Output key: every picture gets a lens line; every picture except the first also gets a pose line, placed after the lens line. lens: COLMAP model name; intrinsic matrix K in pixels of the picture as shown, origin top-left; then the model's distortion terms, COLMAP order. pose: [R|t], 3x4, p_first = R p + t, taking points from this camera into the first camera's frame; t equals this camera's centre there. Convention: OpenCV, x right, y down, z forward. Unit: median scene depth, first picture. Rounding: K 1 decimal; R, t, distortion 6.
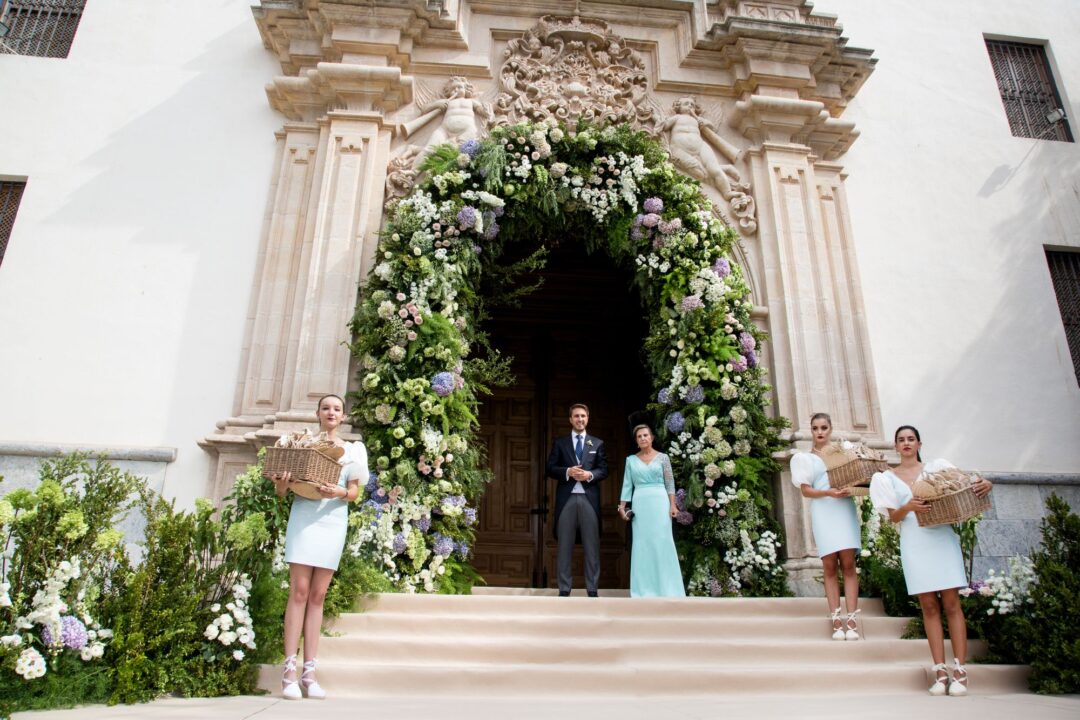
lens RADIAL K [[737.7, 0, 543.2], [0, 737.7, 363.1], [0, 0, 1]] dist [-0.120125, 0.067485]
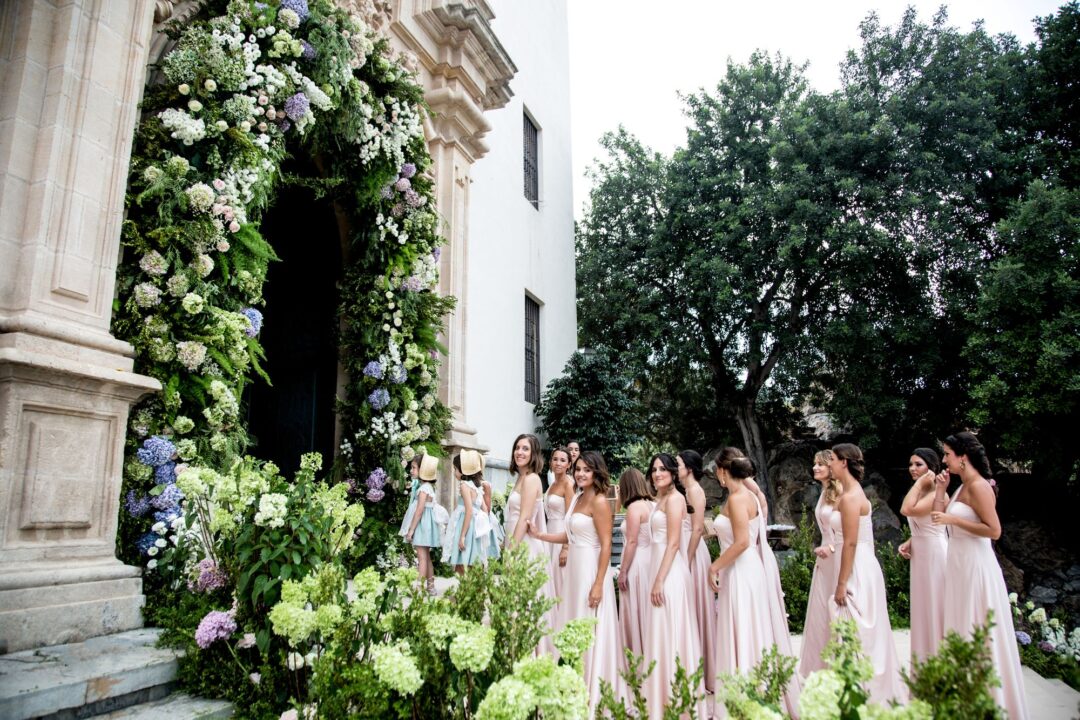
lens RADIAL K [[737.7, 0, 543.2], [0, 737.7, 363.1], [0, 0, 1]] dist [-0.120125, 0.067485]
pose [[0.421376, 0.161695, 0.892355, -0.579579], [-0.303827, 0.952283, -0.029085, -0.002697], [-0.854478, -0.258866, 0.450396, 0.358171]]
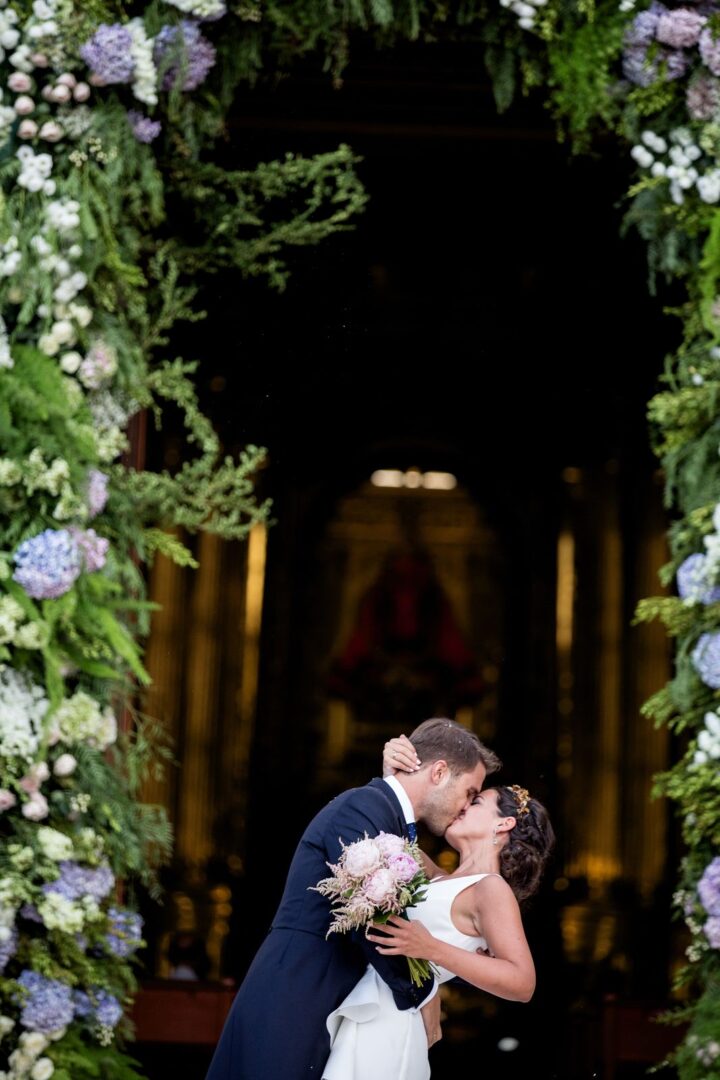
lens RADIAL K [[4504.8, 0, 360.0], [0, 4504.8, 540.0], [0, 0, 1]] dist [0.877283, -3.655268]
pose [[0.994334, 0.015979, -0.105094, 0.220577], [0.006145, 0.978345, 0.206892, -0.389141], [0.106124, -0.206365, 0.972703, -1.006713]]
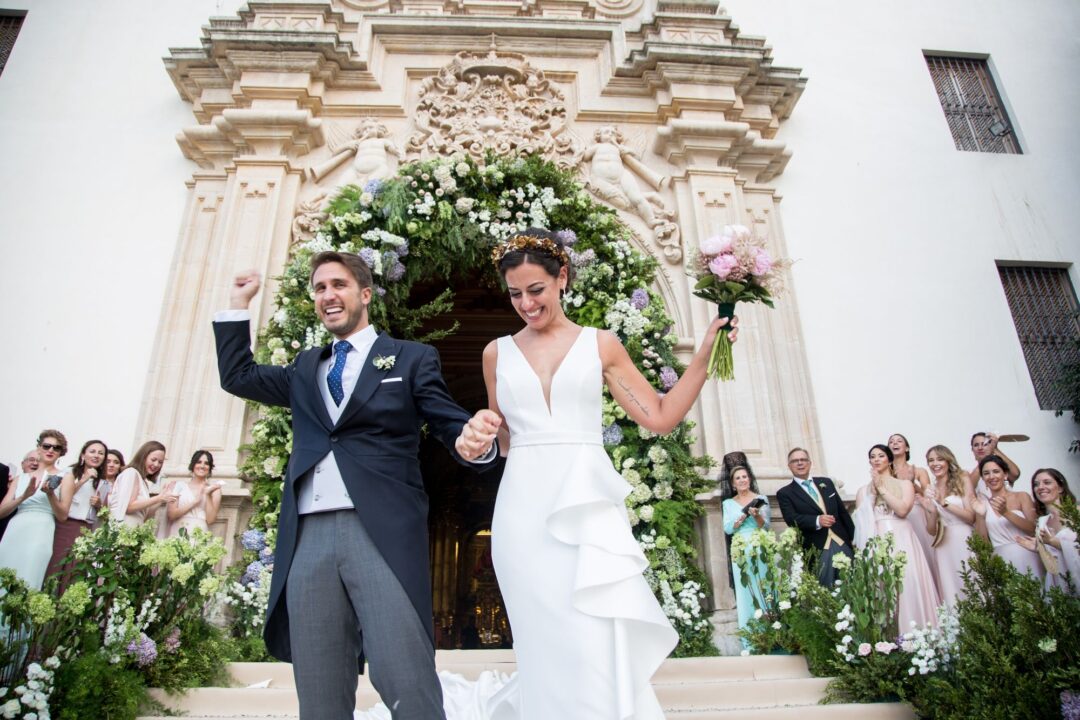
lens RADIAL K [[733.8, 0, 540.0], [0, 733.8, 360.0], [0, 0, 1]] dist [-0.121896, 0.066807]
pose [[0.999044, -0.039644, -0.018450, 0.128277], [0.038368, 0.997143, -0.065062, 0.004435], [0.020976, 0.064292, 0.997711, 0.060566]]
